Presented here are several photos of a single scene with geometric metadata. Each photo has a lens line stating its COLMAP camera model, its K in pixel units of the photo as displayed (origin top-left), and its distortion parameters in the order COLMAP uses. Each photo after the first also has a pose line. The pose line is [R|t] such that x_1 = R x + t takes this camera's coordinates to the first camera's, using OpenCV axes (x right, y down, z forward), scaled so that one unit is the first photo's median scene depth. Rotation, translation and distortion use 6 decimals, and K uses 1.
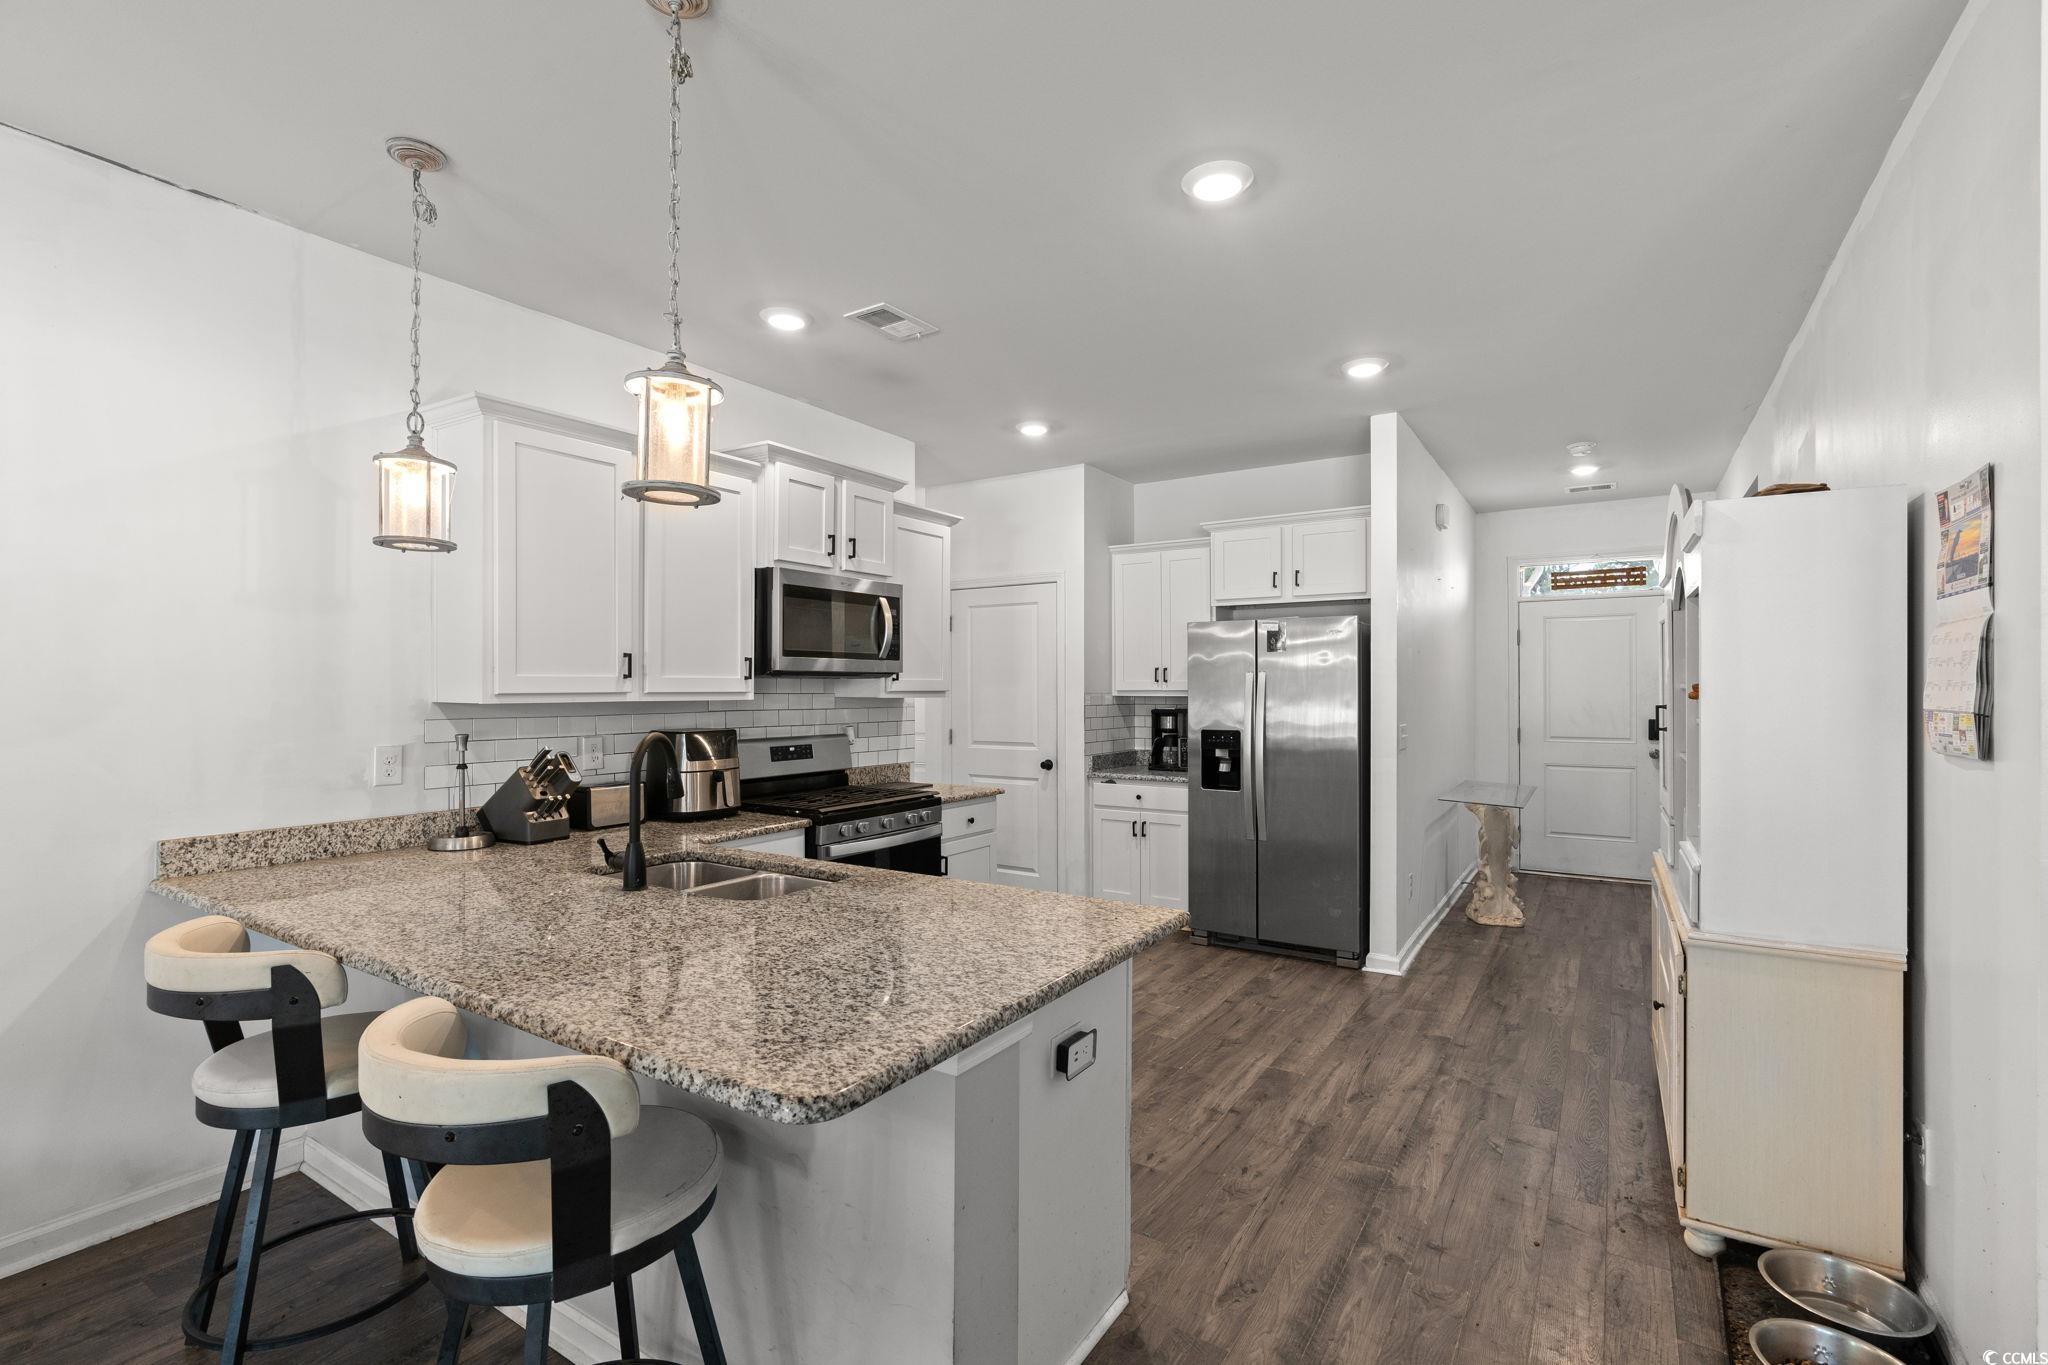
lens RADIAL K [[918.1, 0, 1026.7], [0, 918.1, 687.2], [0, 0, 1]] dist [-0.007119, 0.002808]
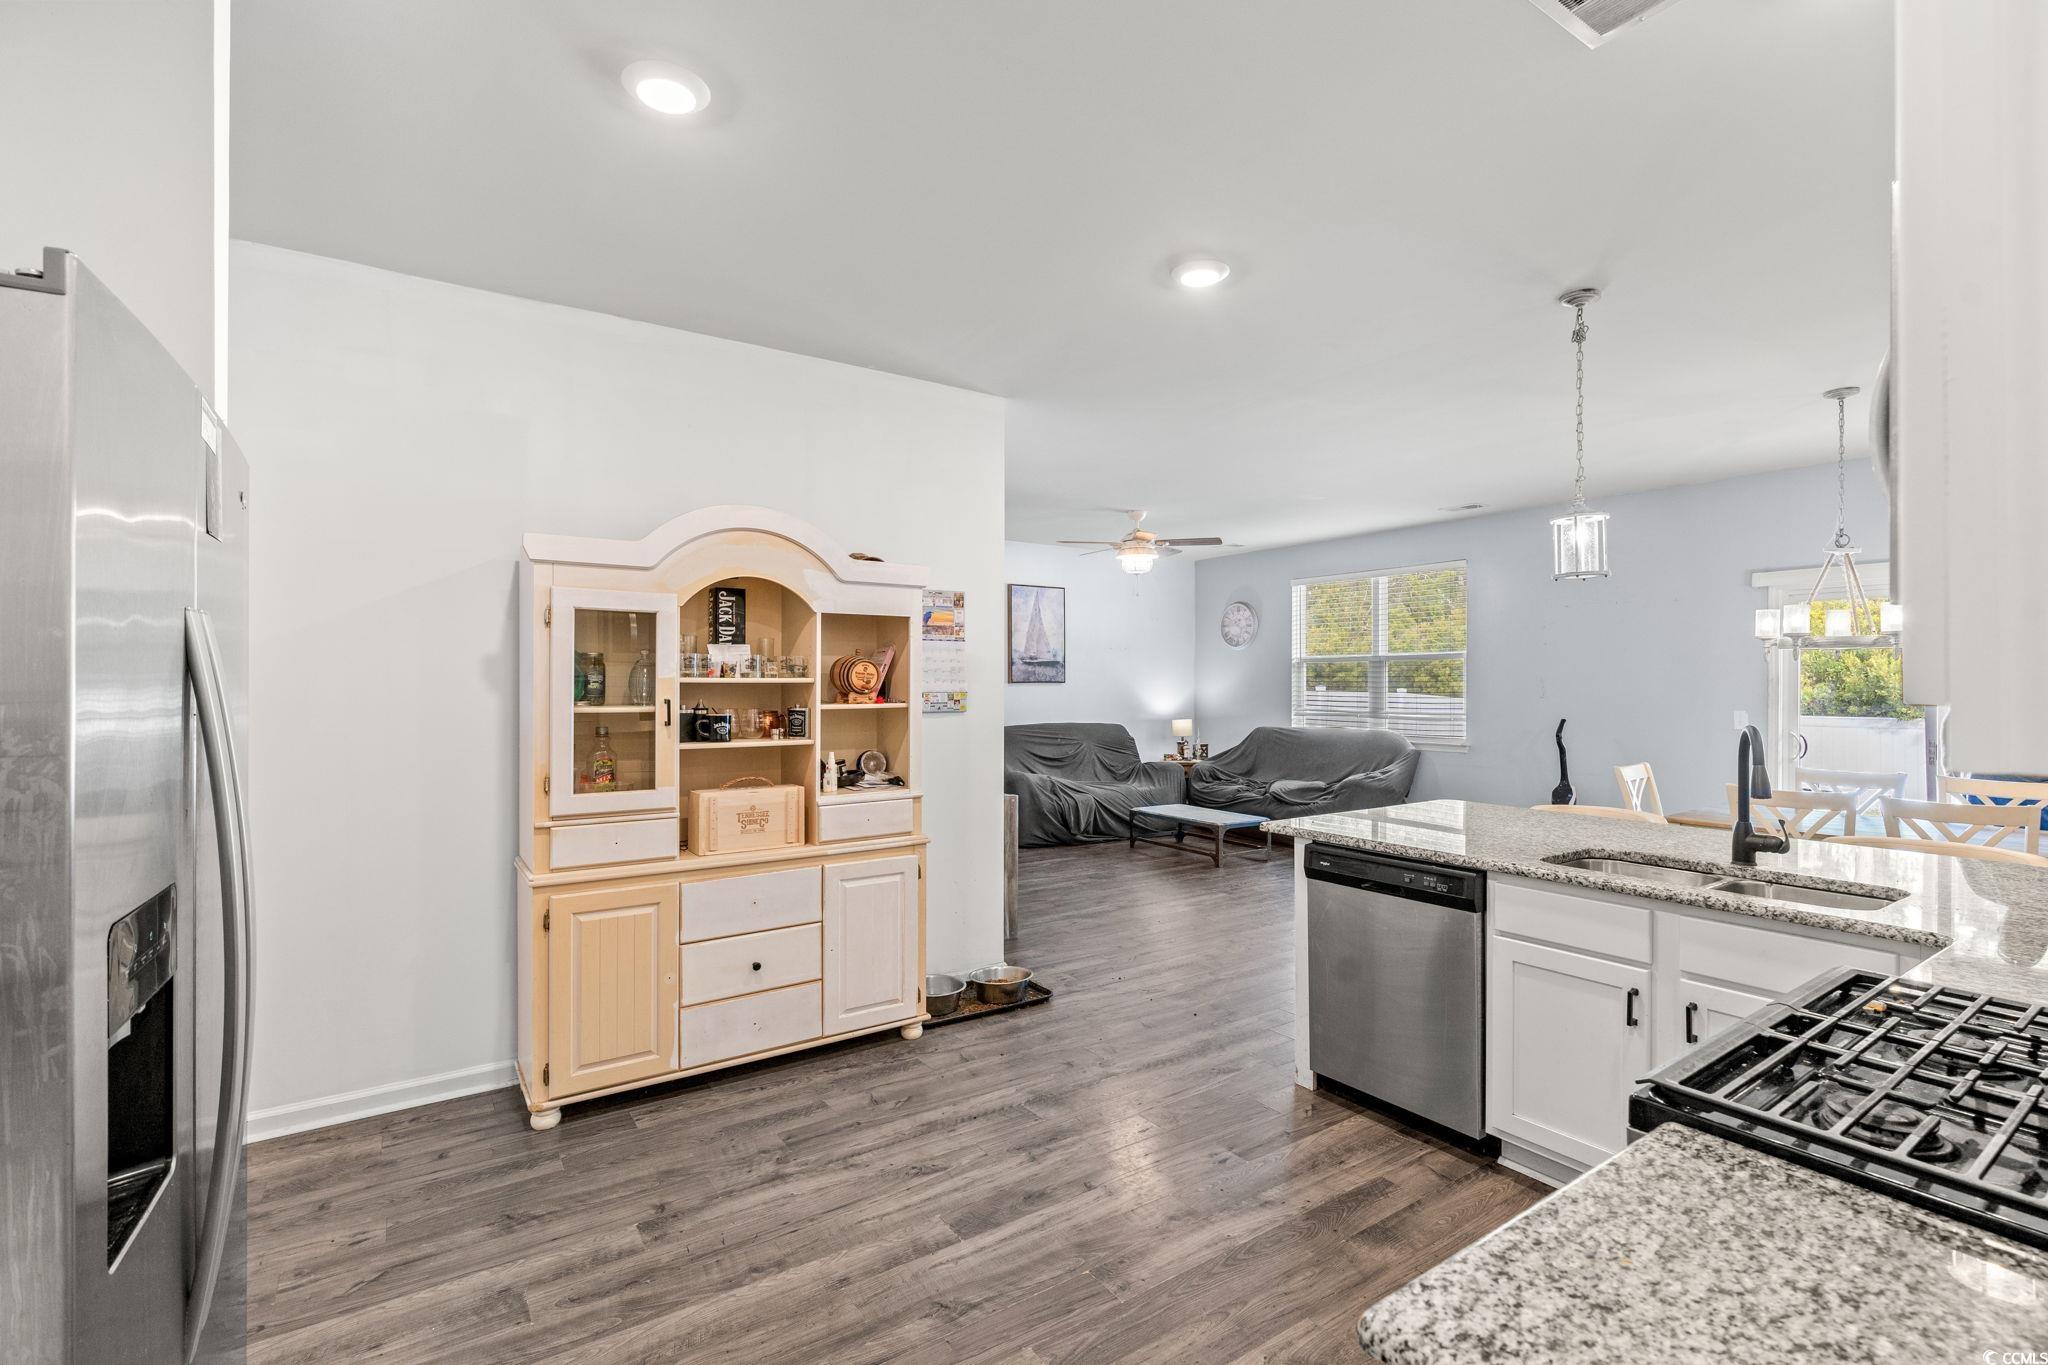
lens RADIAL K [[918.1, 0, 1029.9], [0, 918.1, 685.3], [0, 0, 1]] dist [-0.007119, 0.002808]
pose [[-0.920995, -0.000669, 0.389573, -0.053422], [-0.000168, 0.999999, 0.001321, 0.003345], [-0.389574, 0.001151, -0.920995, 1.898354]]
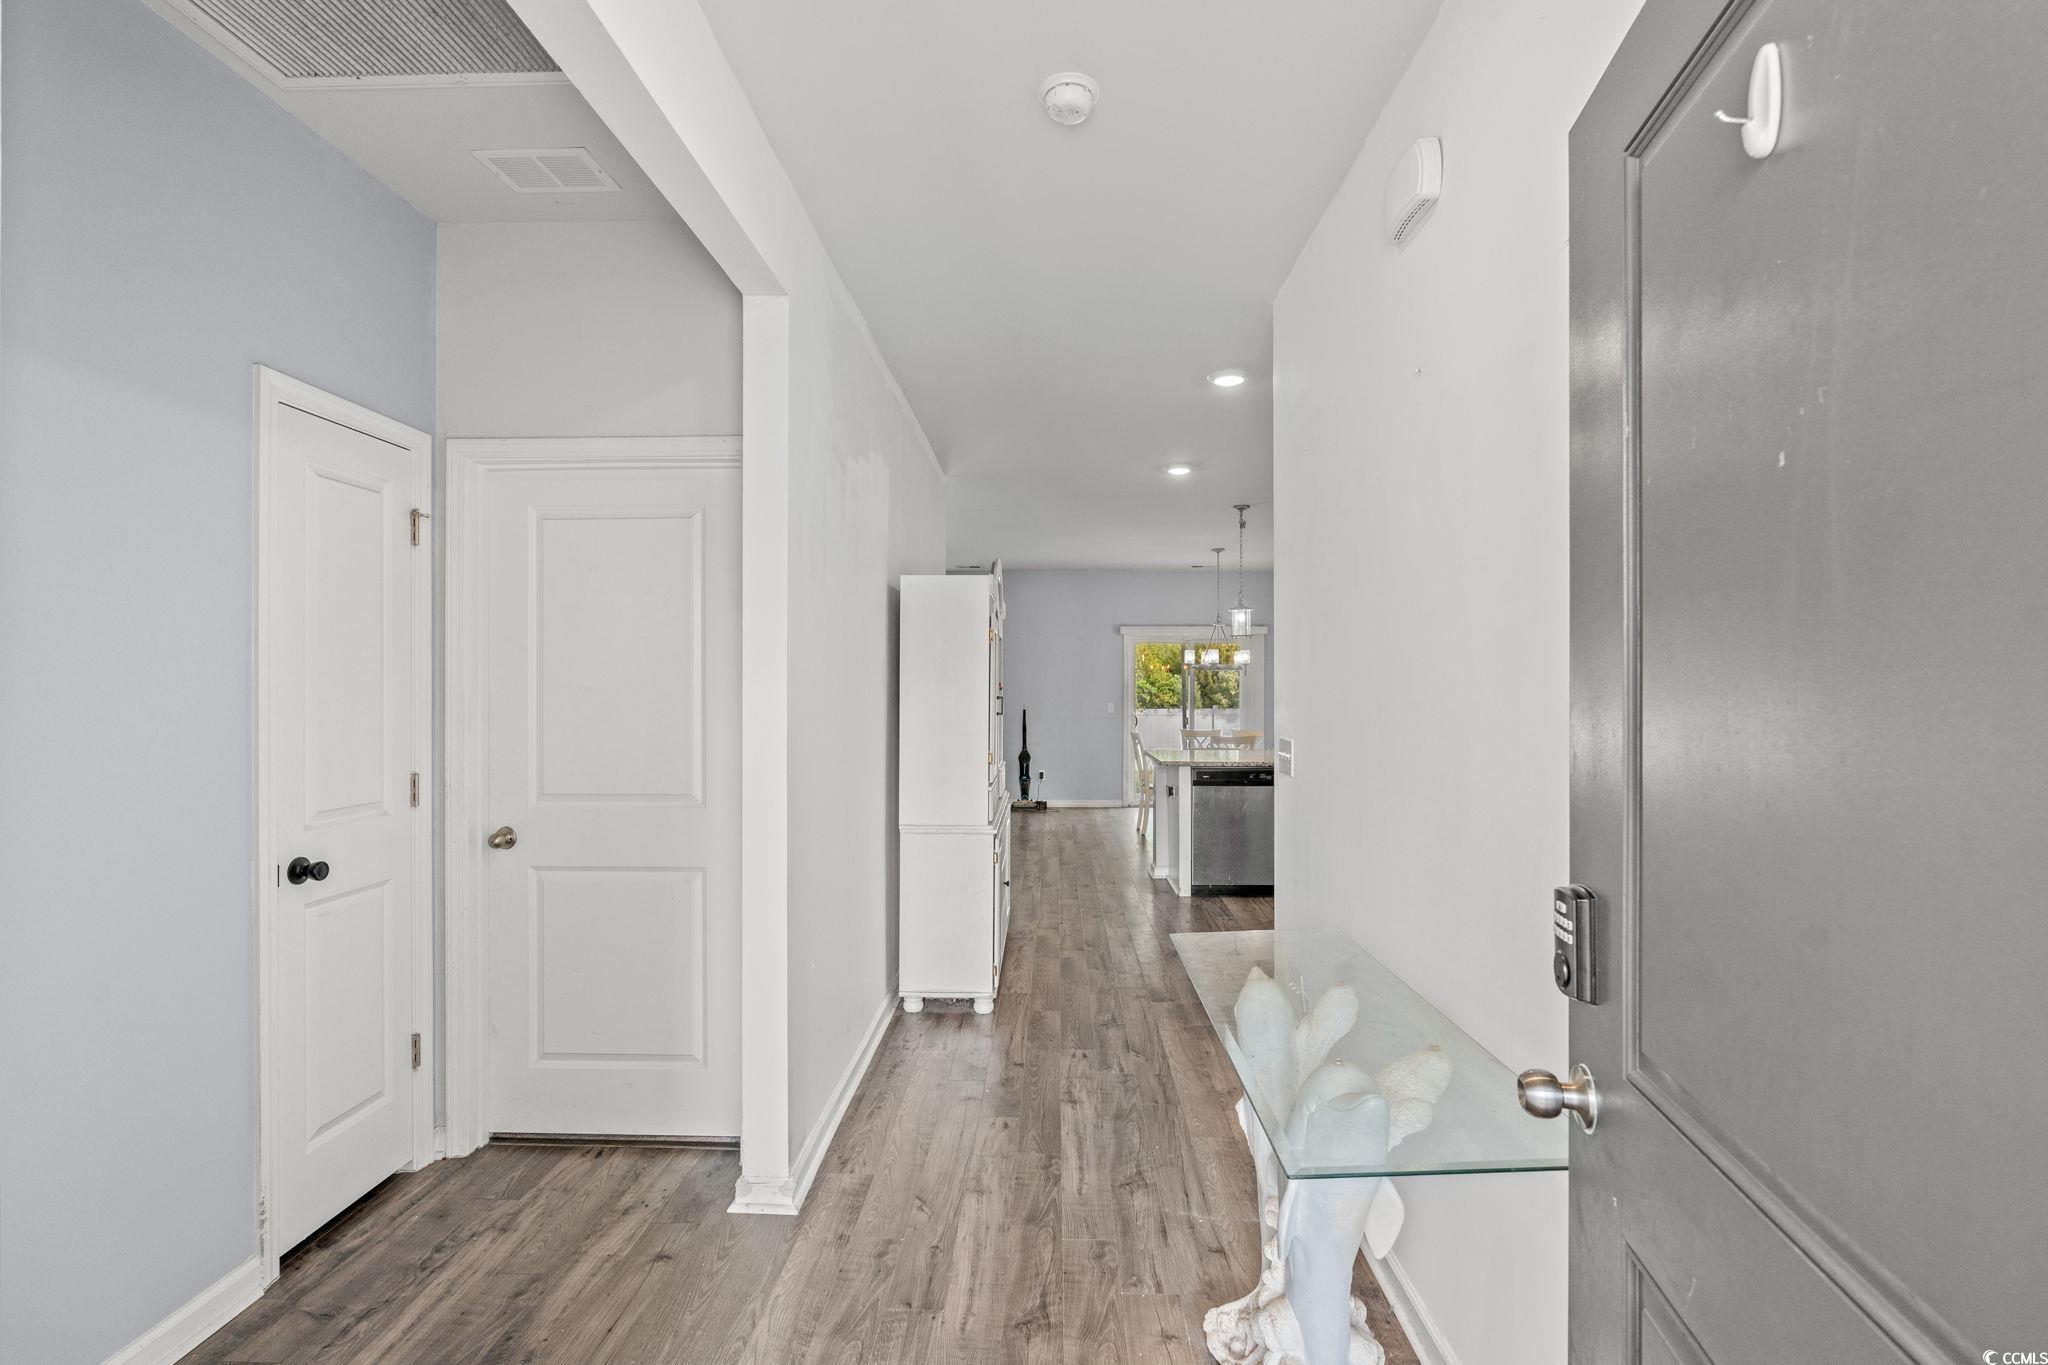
lens RADIAL K [[918.1, 0, 1031.4], [0, 918.1, 688.9], [0, 0, 1]] dist [-0.007119, 0.002808]
pose [[-0.855858, -0.001346, -0.517208, 1.478831], [-0.001841, 0.999998, 0.000445, 0.008606], [0.517207, 0.001333, -0.855859, 2.385879]]
